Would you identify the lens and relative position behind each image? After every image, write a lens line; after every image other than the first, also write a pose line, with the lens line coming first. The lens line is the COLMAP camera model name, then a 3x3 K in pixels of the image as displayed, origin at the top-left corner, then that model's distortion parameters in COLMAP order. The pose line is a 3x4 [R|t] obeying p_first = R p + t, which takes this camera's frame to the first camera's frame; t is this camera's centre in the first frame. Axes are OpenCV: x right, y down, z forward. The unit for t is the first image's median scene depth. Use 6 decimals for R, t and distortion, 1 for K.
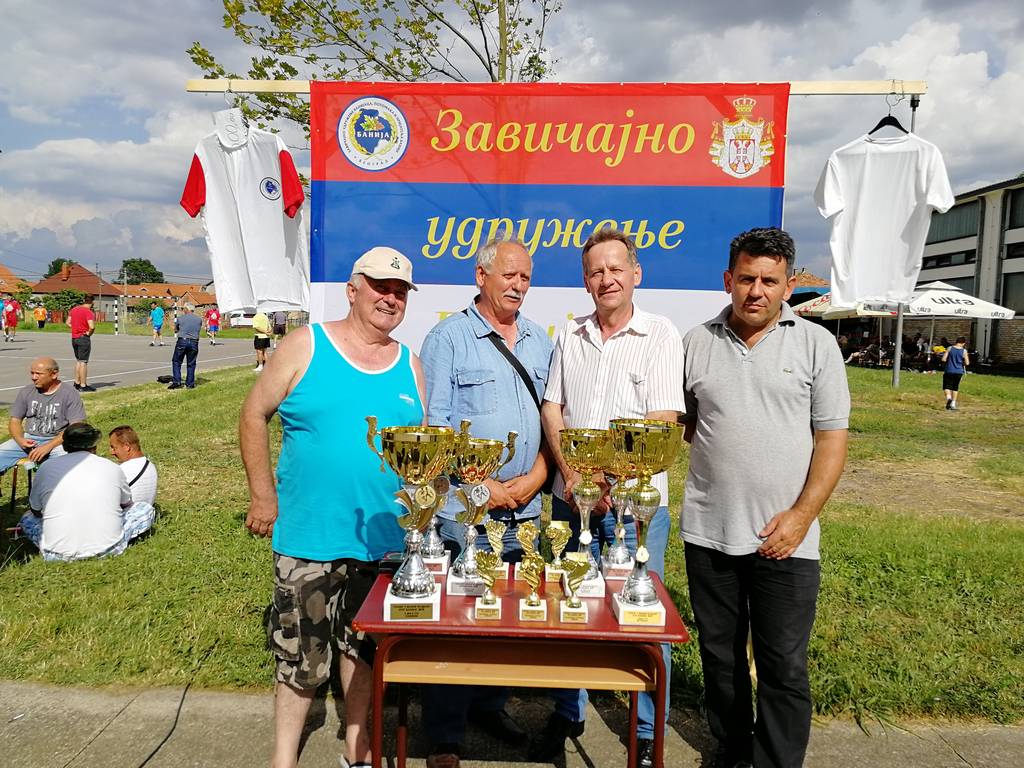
lens RADIAL K [[818.4, 0, 473.5], [0, 818.4, 382.5], [0, 0, 1]] dist [-0.007348, -0.016859]
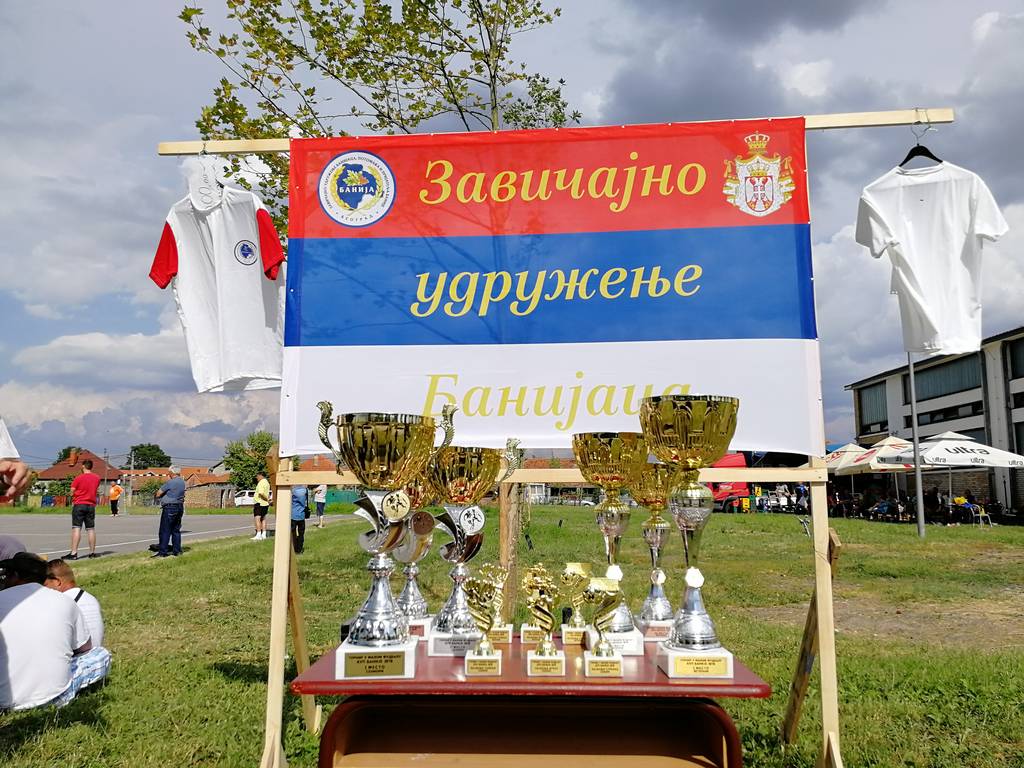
lens RADIAL K [[813.2, 0, 485.2], [0, 813.2, 387.0], [0, 0, 1]] dist [-0.001259, -0.021856]
pose [[0.999796, -0.018896, 0.007114, 0.011320], [0.019986, 0.976226, -0.215831, 0.116241], [-0.002866, 0.215929, 0.976405, 0.152355]]
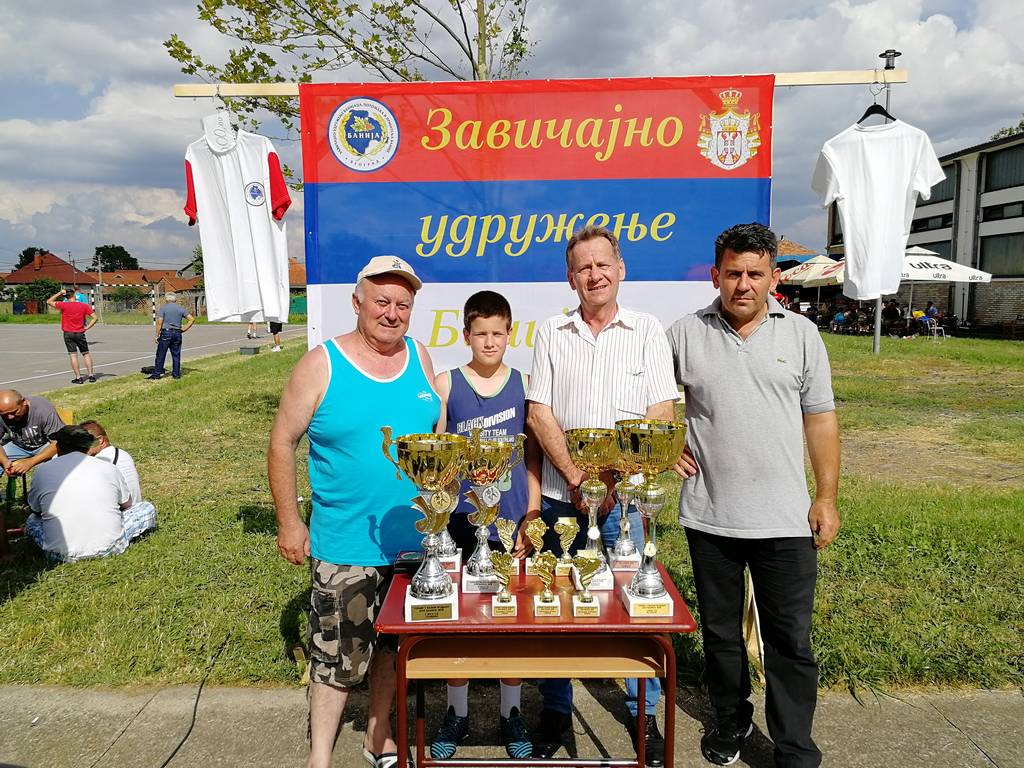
lens RADIAL K [[819.7, 0, 470.5], [0, 819.7, 386.4], [0, 0, 1]] dist [0.003621, -0.038480]
pose [[0.999253, -0.034206, 0.017975, -0.020472], [0.033569, 0.998837, 0.034608, -0.024924], [-0.019138, -0.033979, 0.999239, -0.021878]]
